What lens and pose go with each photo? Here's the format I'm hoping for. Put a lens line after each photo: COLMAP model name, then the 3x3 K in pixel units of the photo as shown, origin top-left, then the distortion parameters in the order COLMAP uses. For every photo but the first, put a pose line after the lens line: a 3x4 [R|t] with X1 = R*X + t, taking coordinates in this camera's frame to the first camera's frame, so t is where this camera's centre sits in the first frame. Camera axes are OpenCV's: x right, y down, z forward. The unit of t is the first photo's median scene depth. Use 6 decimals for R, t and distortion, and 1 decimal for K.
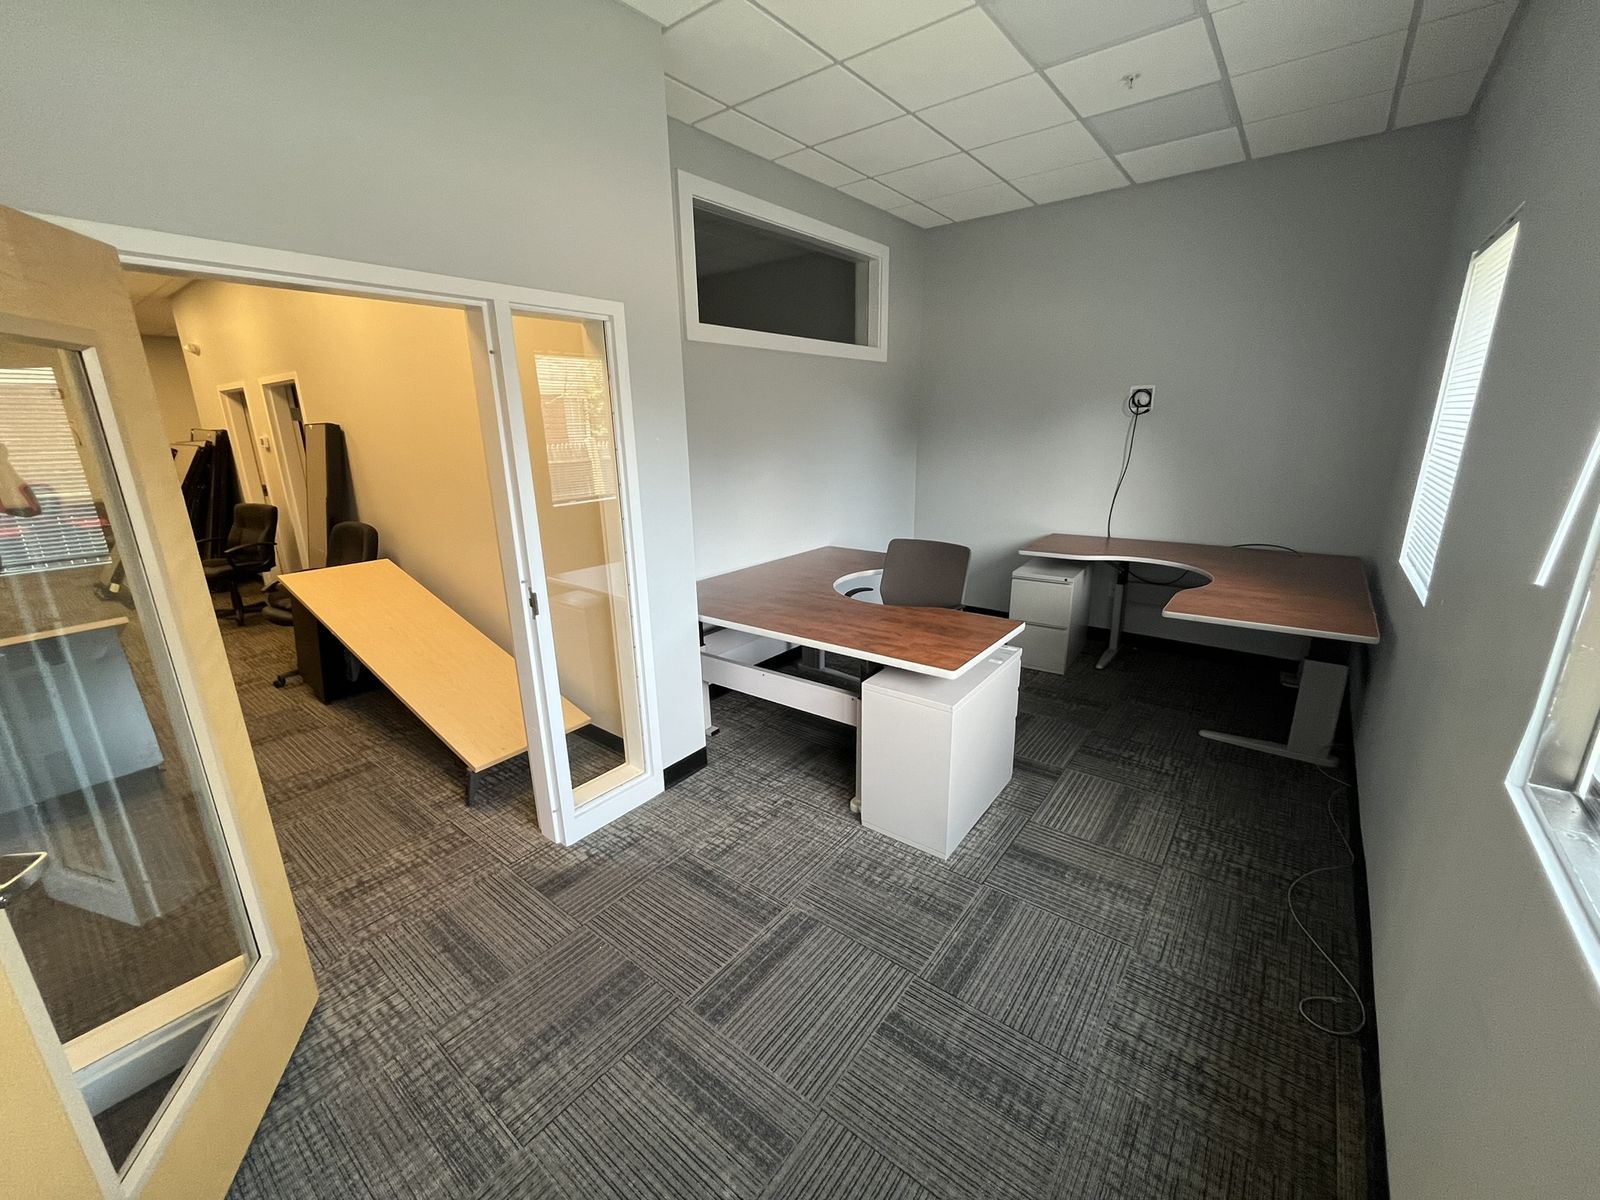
lens RADIAL K [[643.1, 0, 804.2], [0, 643.1, 594.4], [0, 0, 1]] dist [-0.002633, 0.000025]
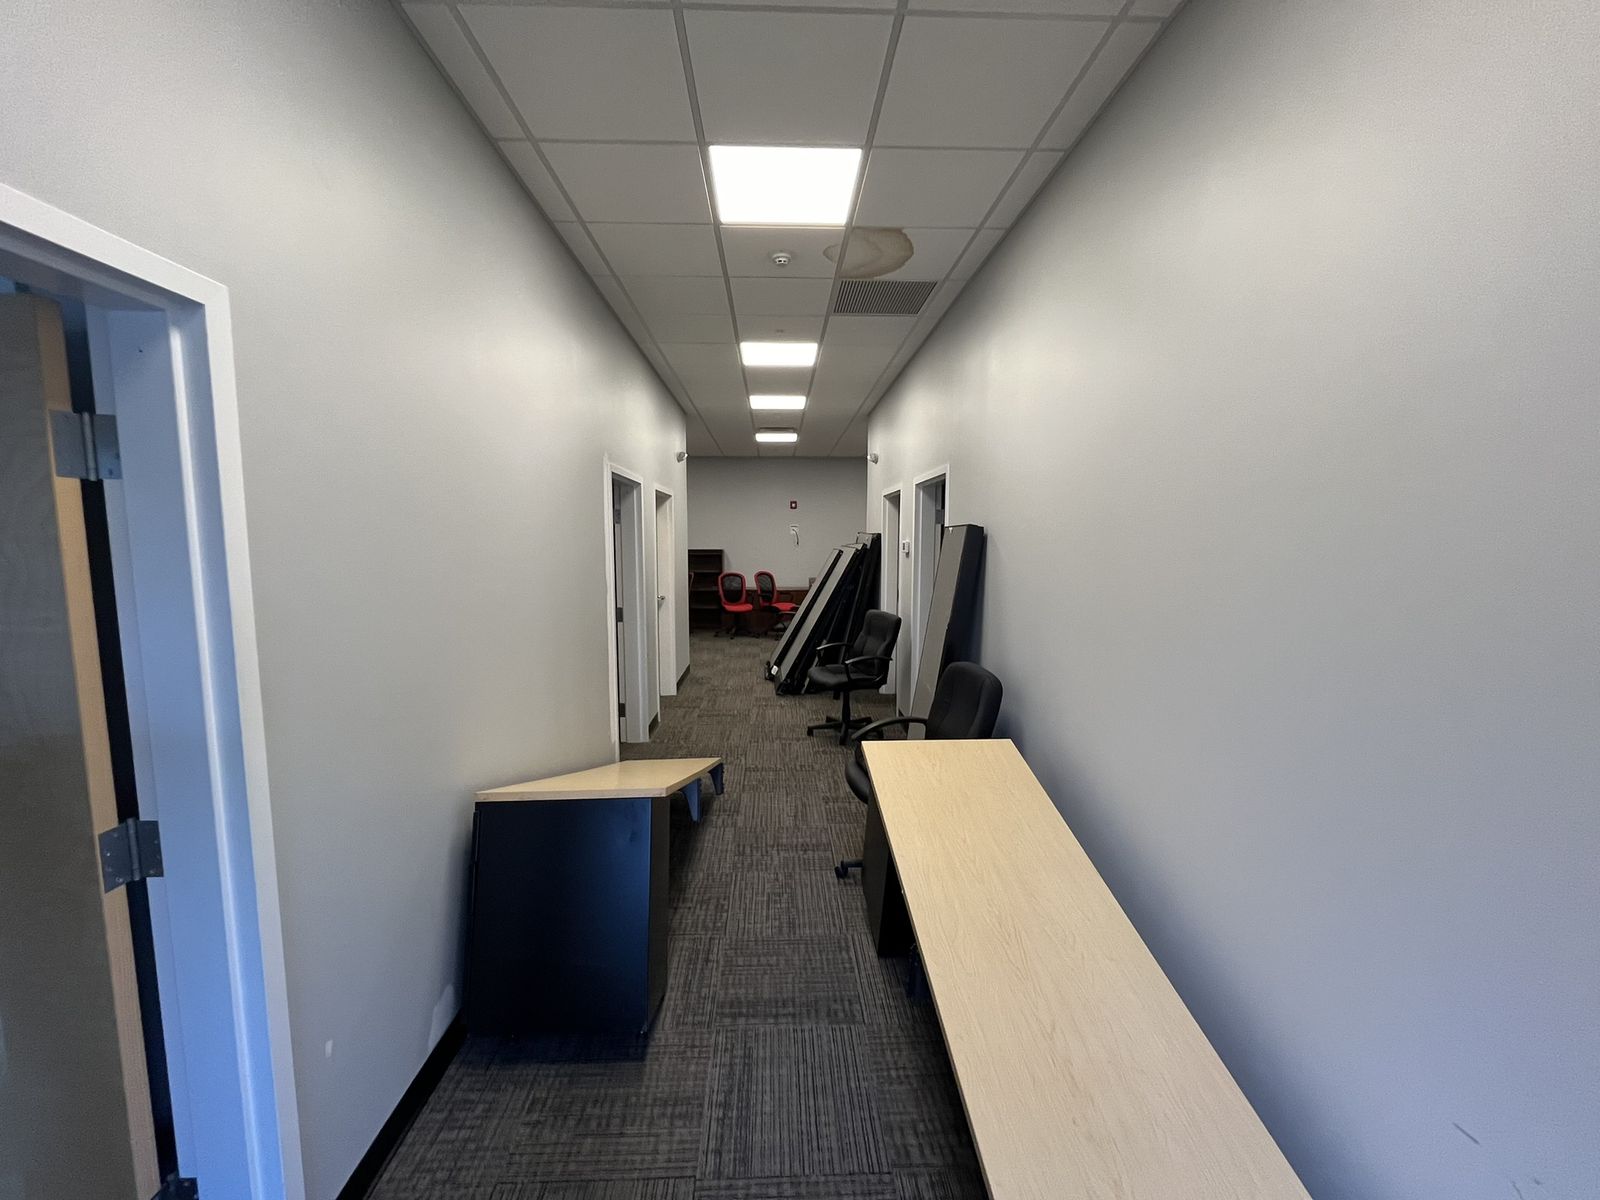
lens RADIAL K [[643.1, 0, 803.3], [0, 643.1, 605.5], [0, 0, 1]] dist [-0.002633, 0.000025]
pose [[0.646329, 0.100862, -0.756364, -0.247674], [-0.217219, 0.974534, -0.055663, -0.076742], [0.731488, 0.200274, 0.651779, 0.329990]]
